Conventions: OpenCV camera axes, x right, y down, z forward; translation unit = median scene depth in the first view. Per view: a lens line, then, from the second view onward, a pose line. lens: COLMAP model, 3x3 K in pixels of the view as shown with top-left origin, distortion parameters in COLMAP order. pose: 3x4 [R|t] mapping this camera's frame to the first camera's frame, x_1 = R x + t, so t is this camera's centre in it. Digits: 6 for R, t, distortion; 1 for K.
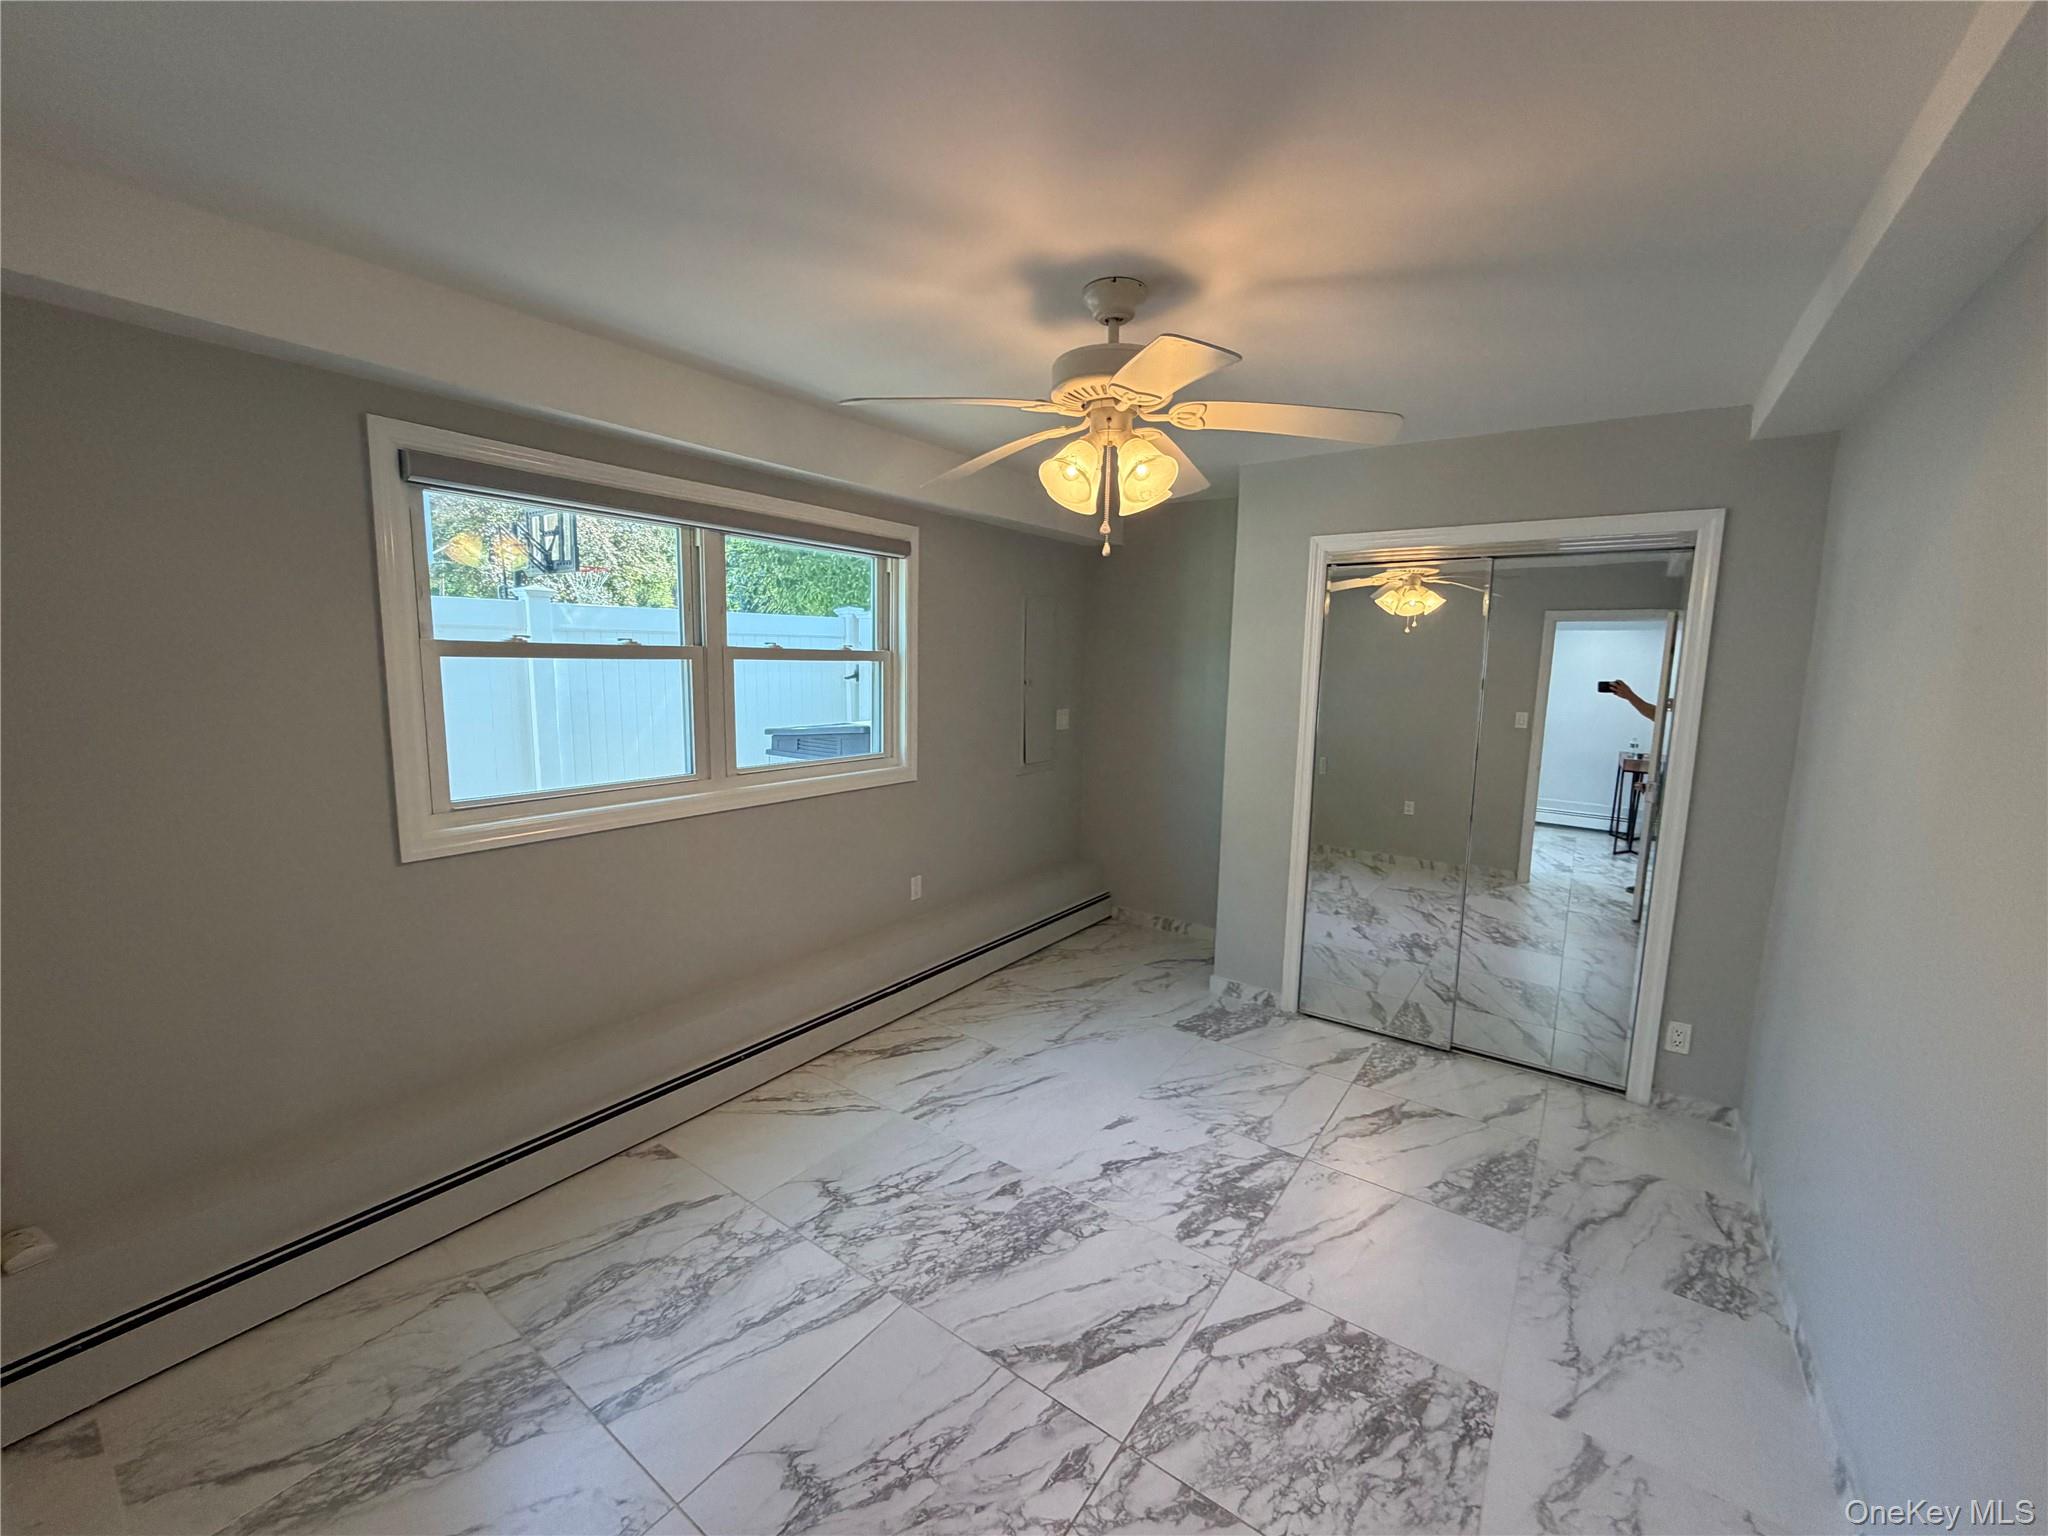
lens RADIAL K [[816.9, 0, 1018.2], [0, 816.9, 768.9], [0, 0, 1]] dist [0.000841, -0.000048]
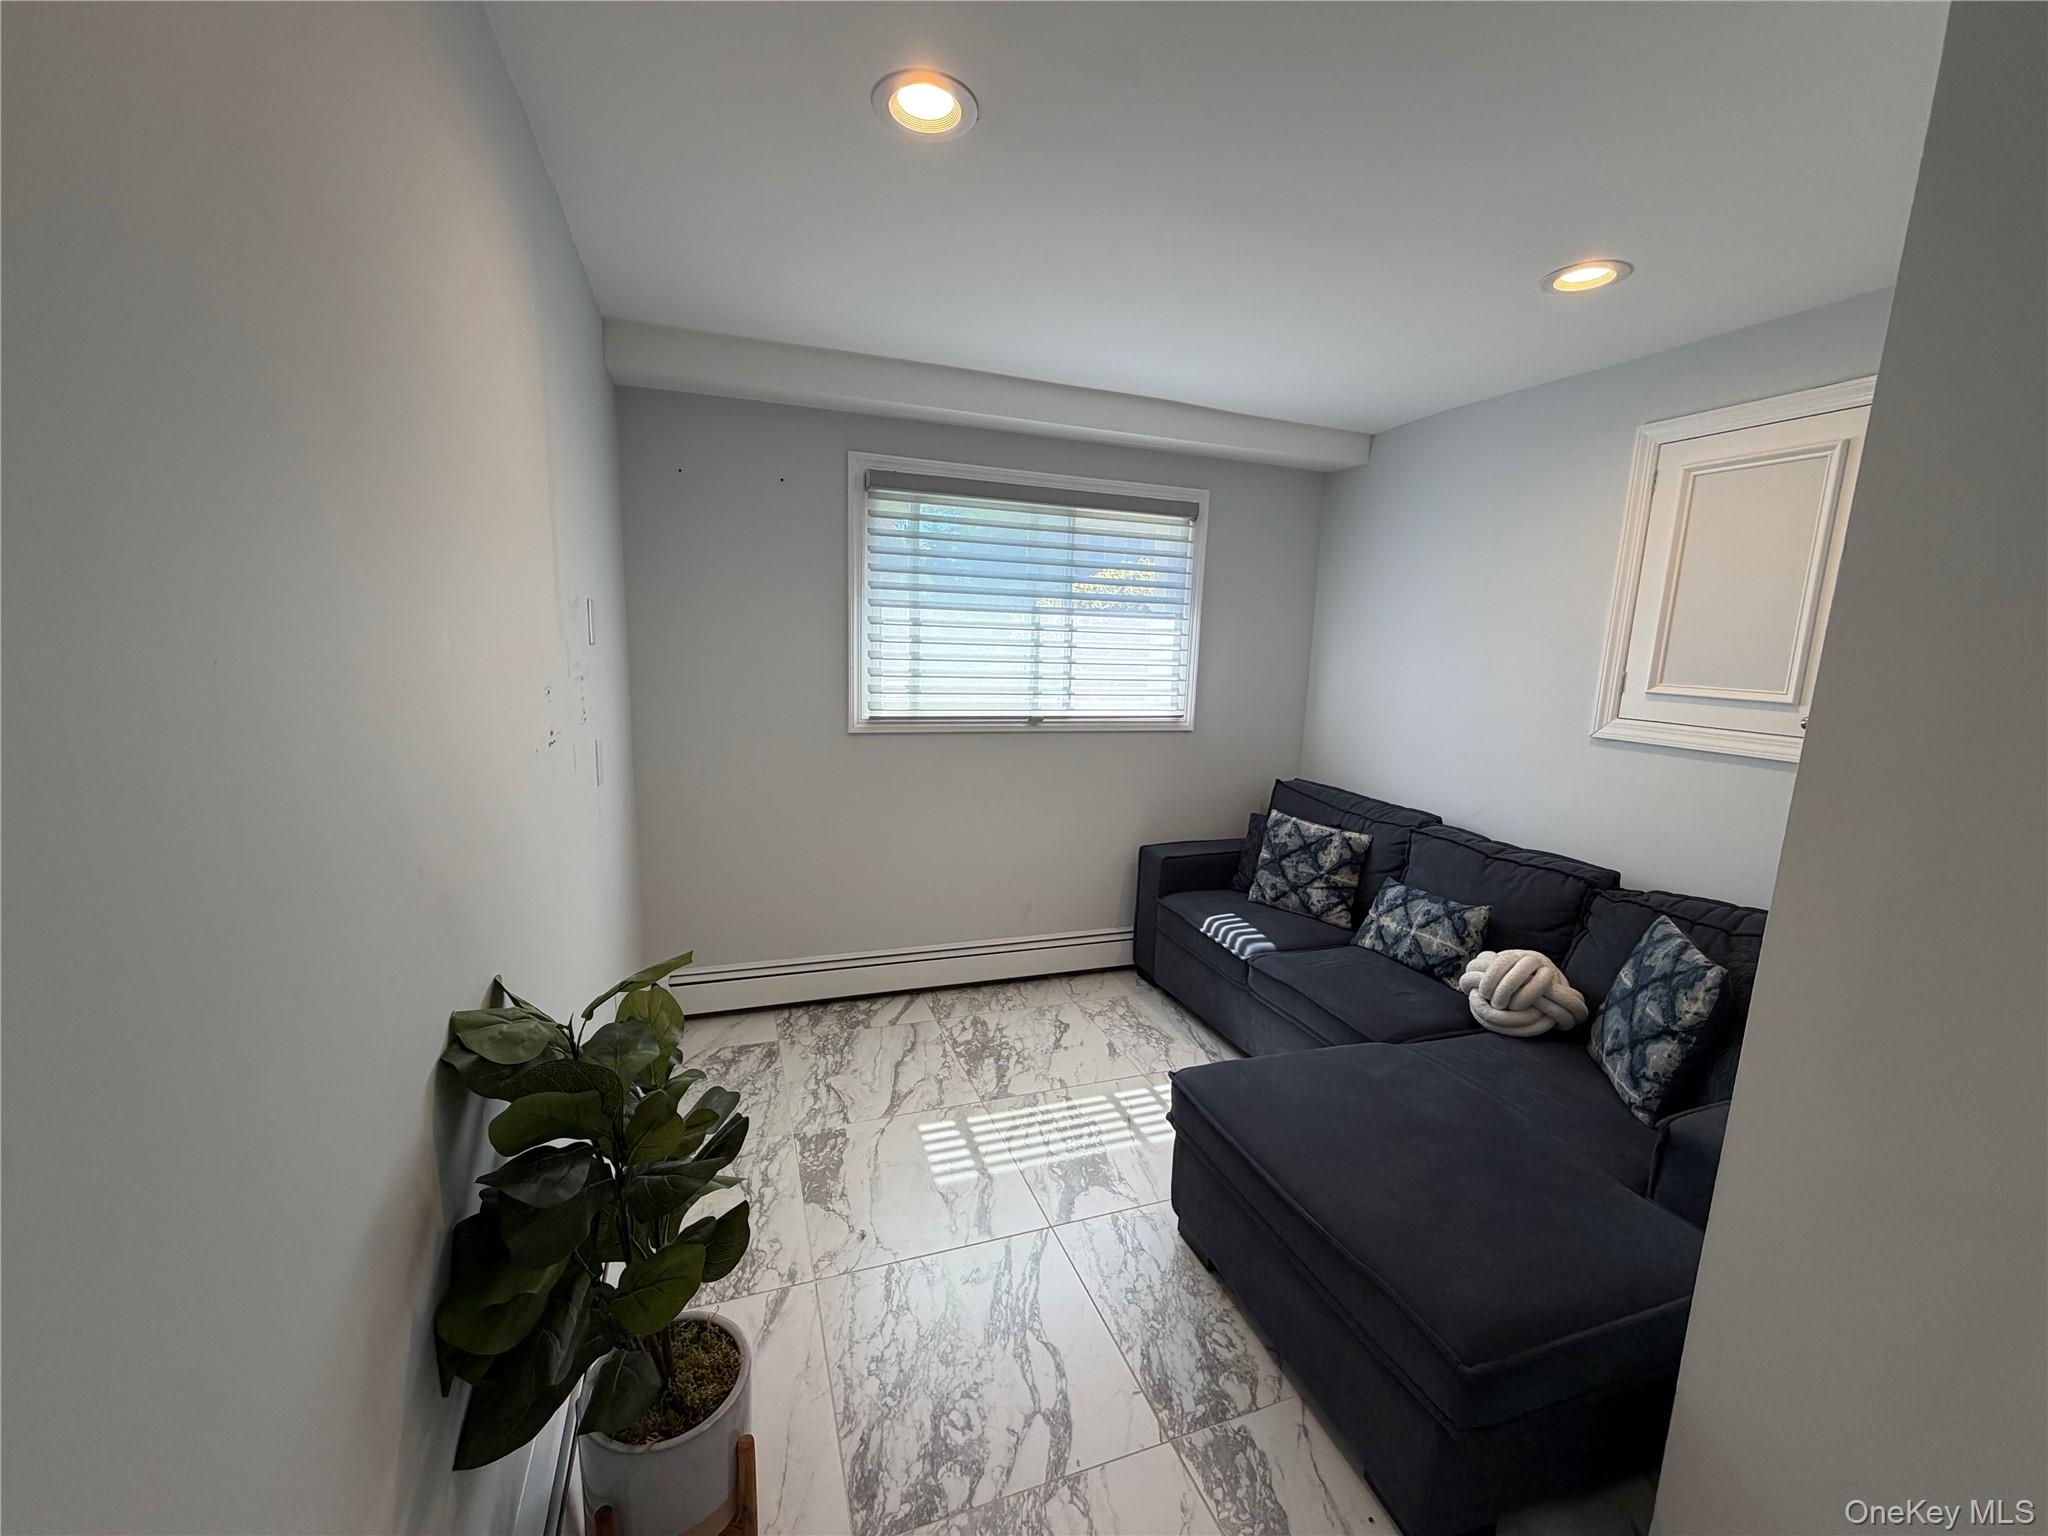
lens RADIAL K [[816.9, 0, 1018.2], [0, 816.9, 768.9], [0, 0, 1]] dist [0.000841, -0.000048]
pose [[-0.556825, 0.115829, -0.822514, 0.947180], [-0.150561, 0.959752, 0.237082, -0.157161], [0.816871, 0.255851, -0.516974, 1.342065]]
